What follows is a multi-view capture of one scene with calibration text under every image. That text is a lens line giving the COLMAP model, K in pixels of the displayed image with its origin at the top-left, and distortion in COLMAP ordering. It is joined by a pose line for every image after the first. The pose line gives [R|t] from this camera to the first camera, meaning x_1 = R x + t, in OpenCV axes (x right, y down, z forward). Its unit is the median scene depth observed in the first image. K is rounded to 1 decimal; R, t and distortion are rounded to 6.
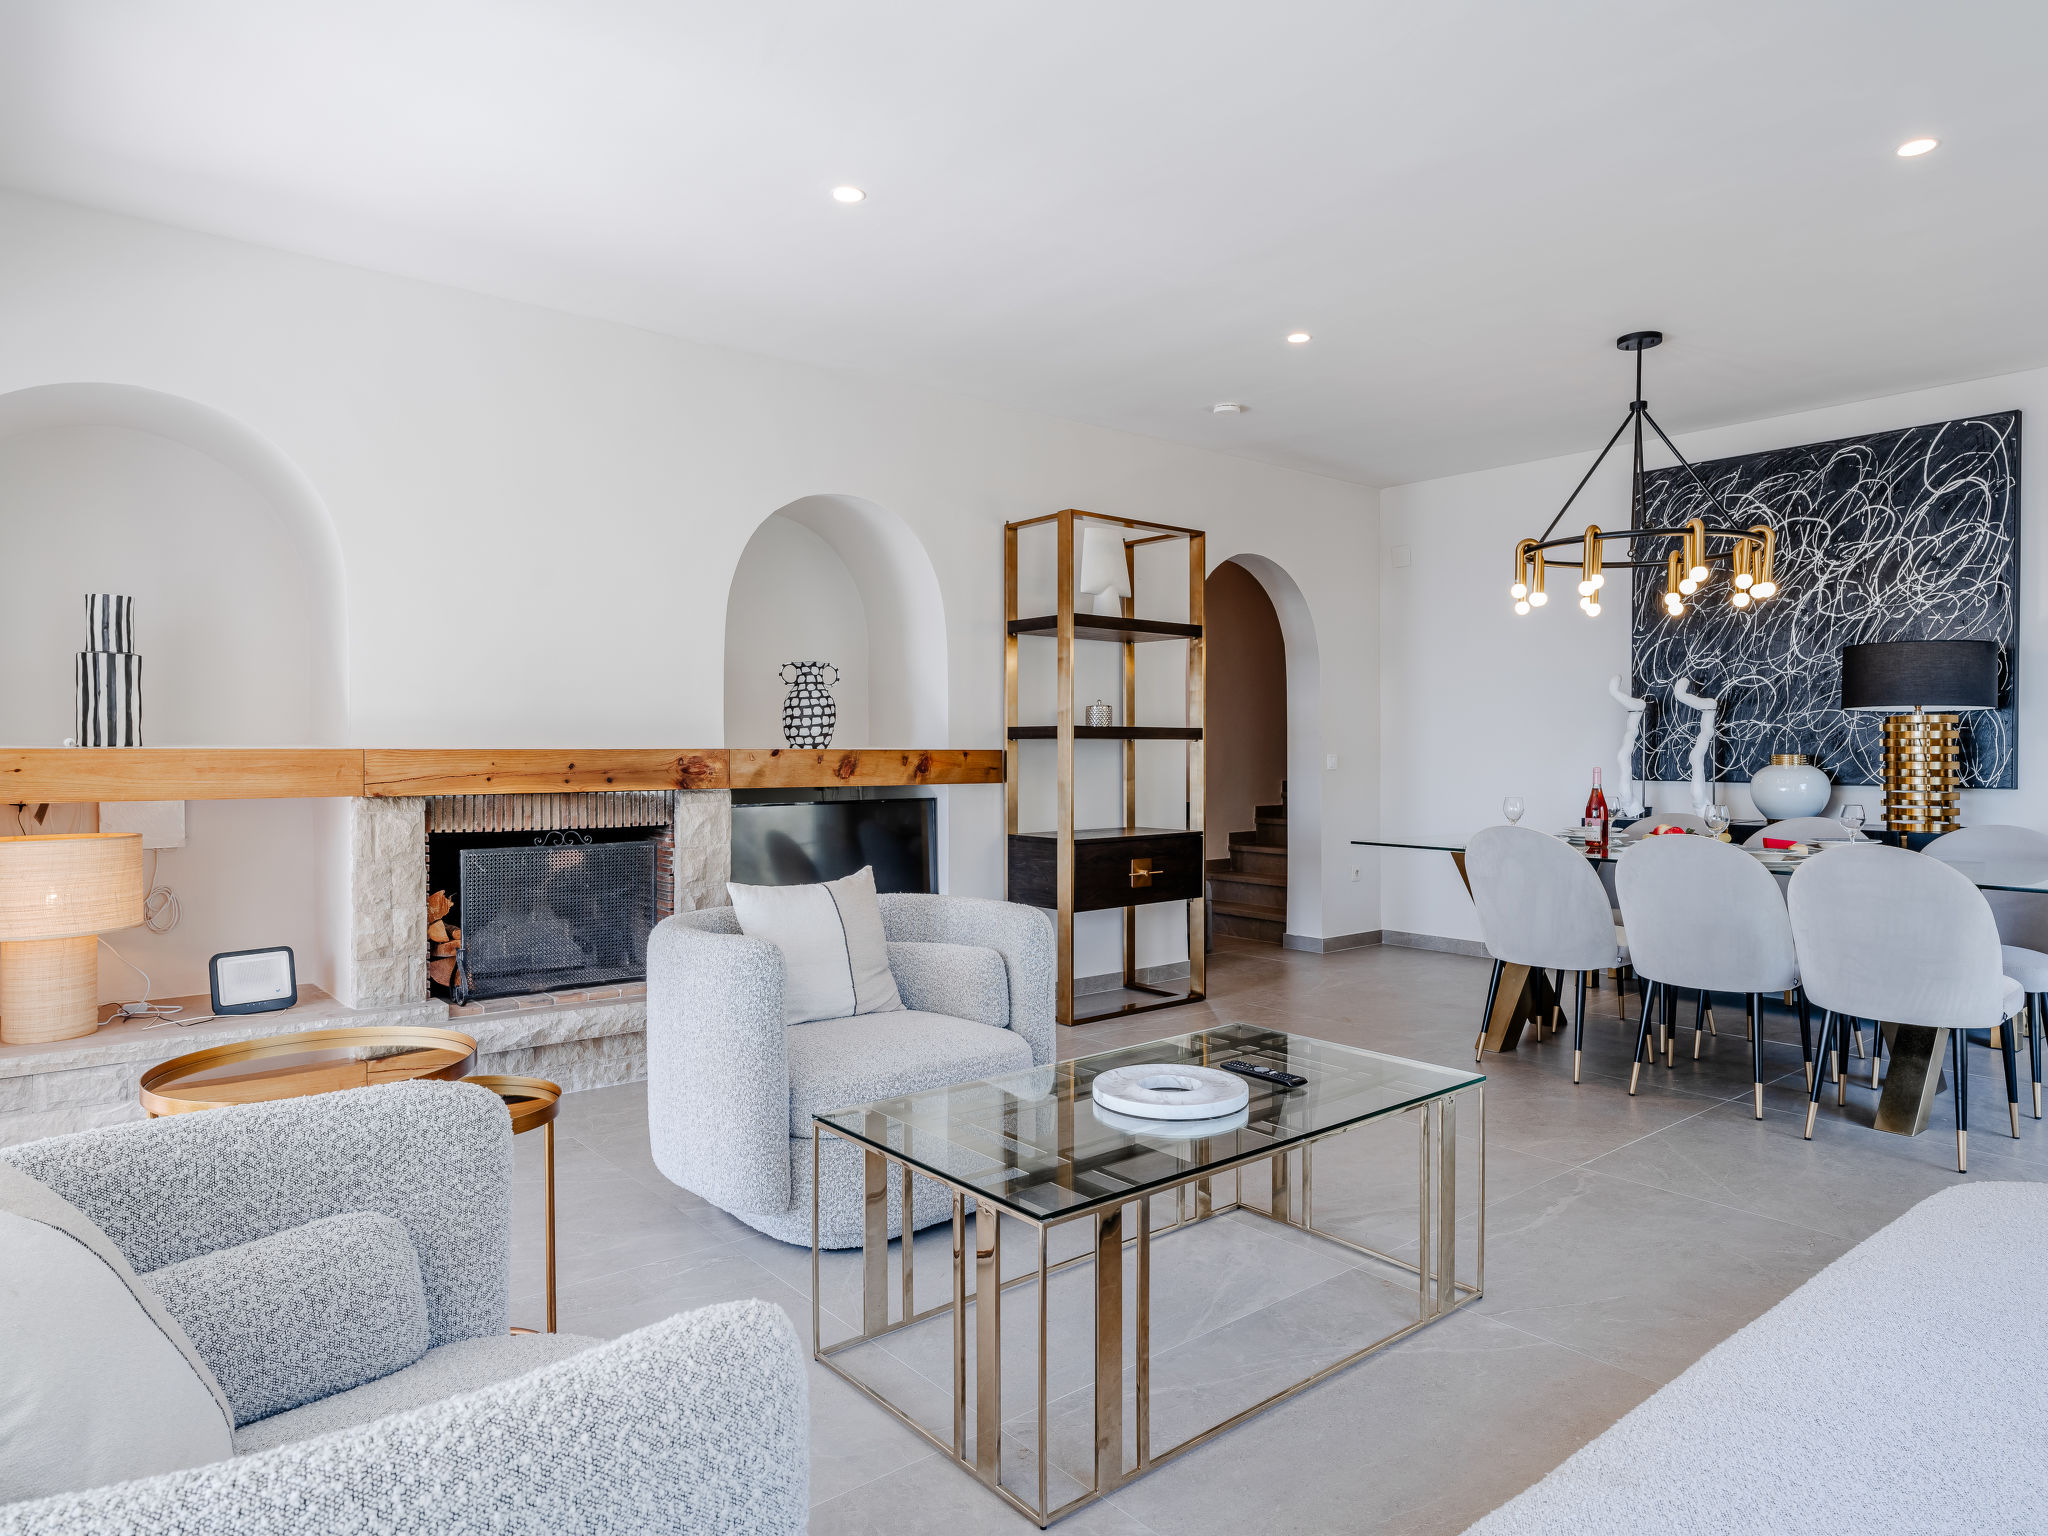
lens RADIAL K [[1260.3, 0, 1024.0], [0, 1260.3, 768.0], [0, 0, 1]] dist [-0.003733, 0.000579]
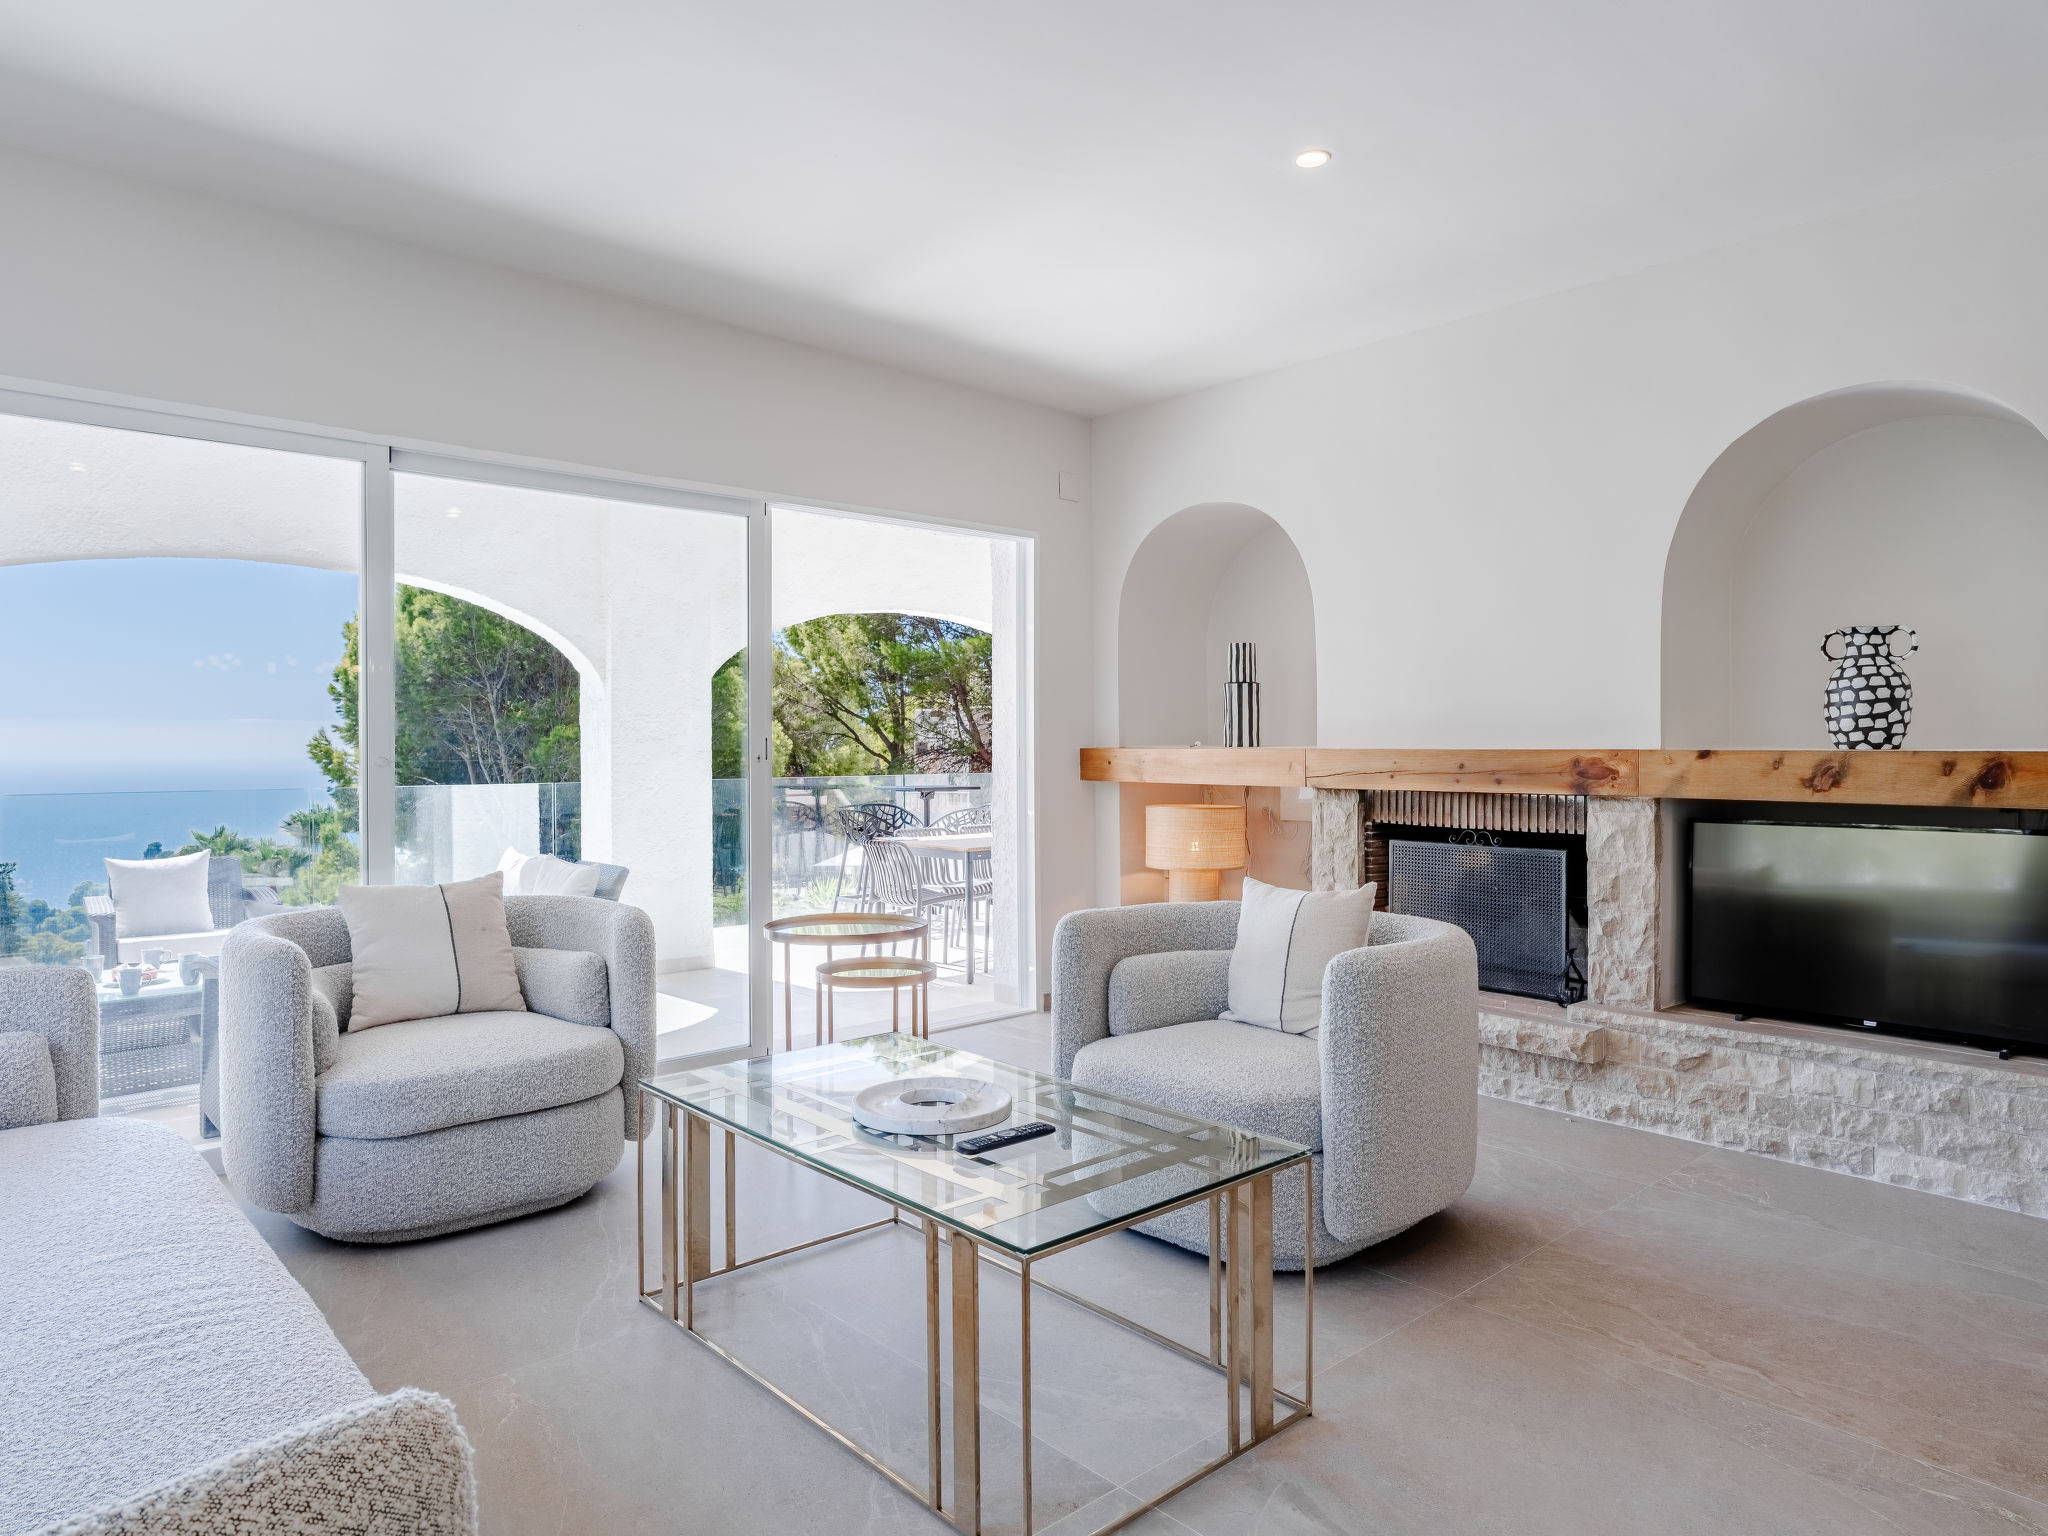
lens RADIAL K [[1260.3, 0, 1024.0], [0, 1260.3, 768.0], [0, 0, 1]] dist [-0.003733, 0.000579]
pose [[0.043513, 0.017839, -0.998894, 0.617139], [-0.013431, 0.999761, 0.017269, -0.012419], [0.998963, 0.012665, 0.043742, 0.586204]]
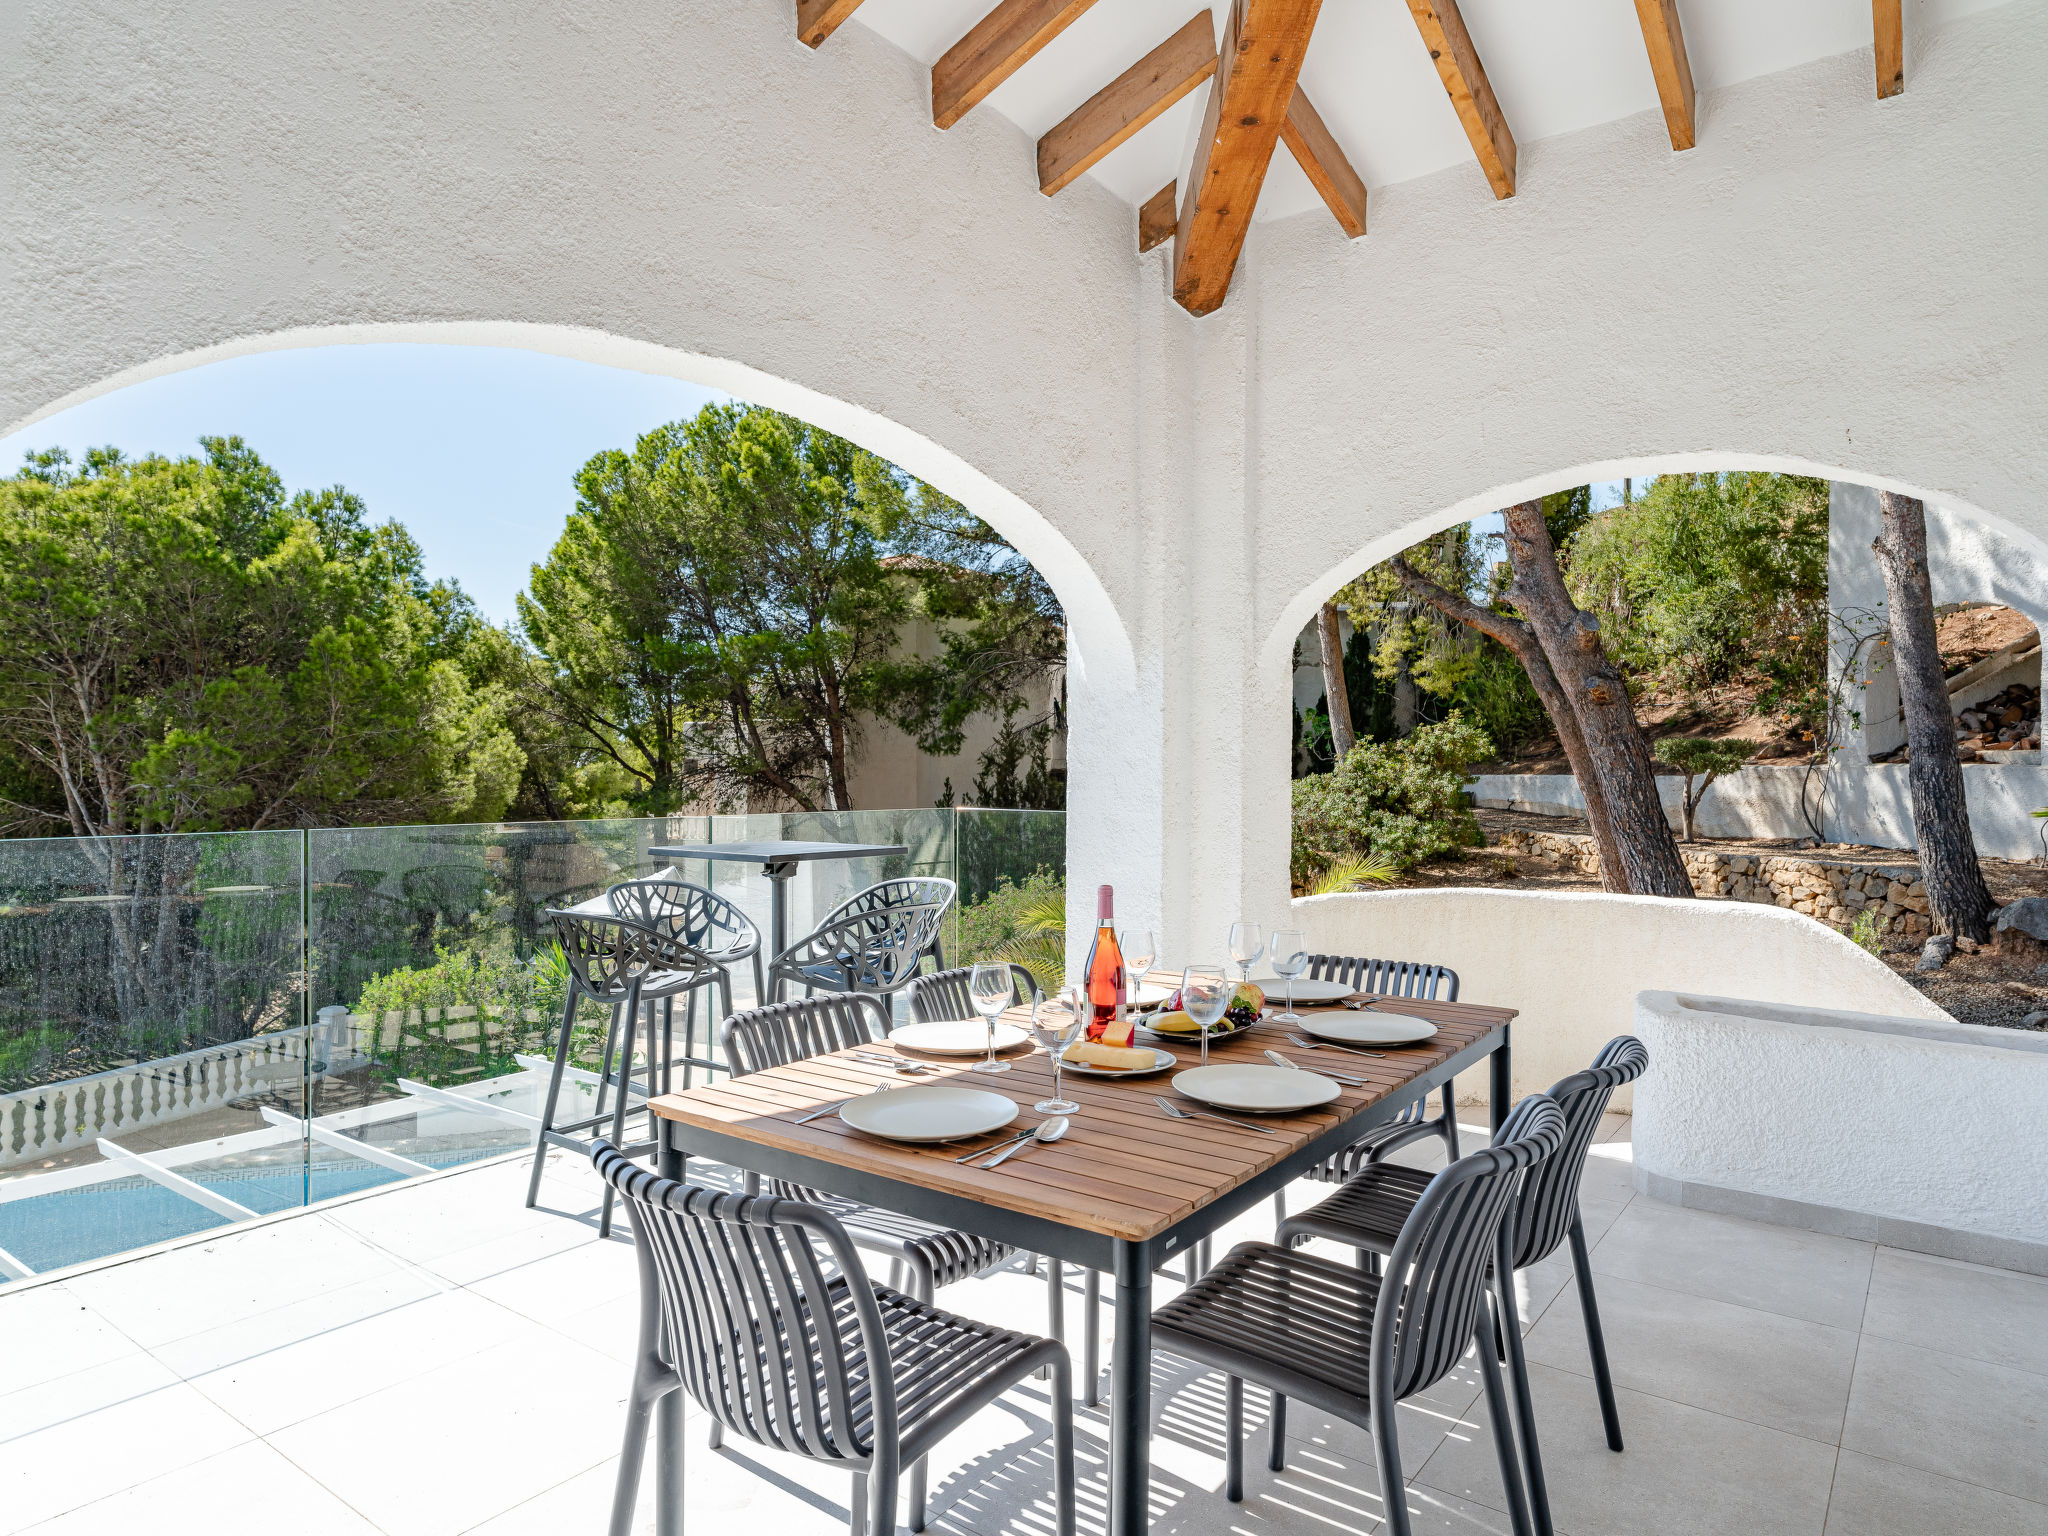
lens RADIAL K [[1240.6, 0, 1024.0], [0, 1240.6, 768.0], [0, 0, 1]] dist [-0.005441, 0.000044]
pose [[0.228246, 0.001993, -0.973601, -0.639932], [-0.023084, 0.999728, -0.003365, 0.002950], [0.973330, 0.023243, 0.228230, 0.485607]]
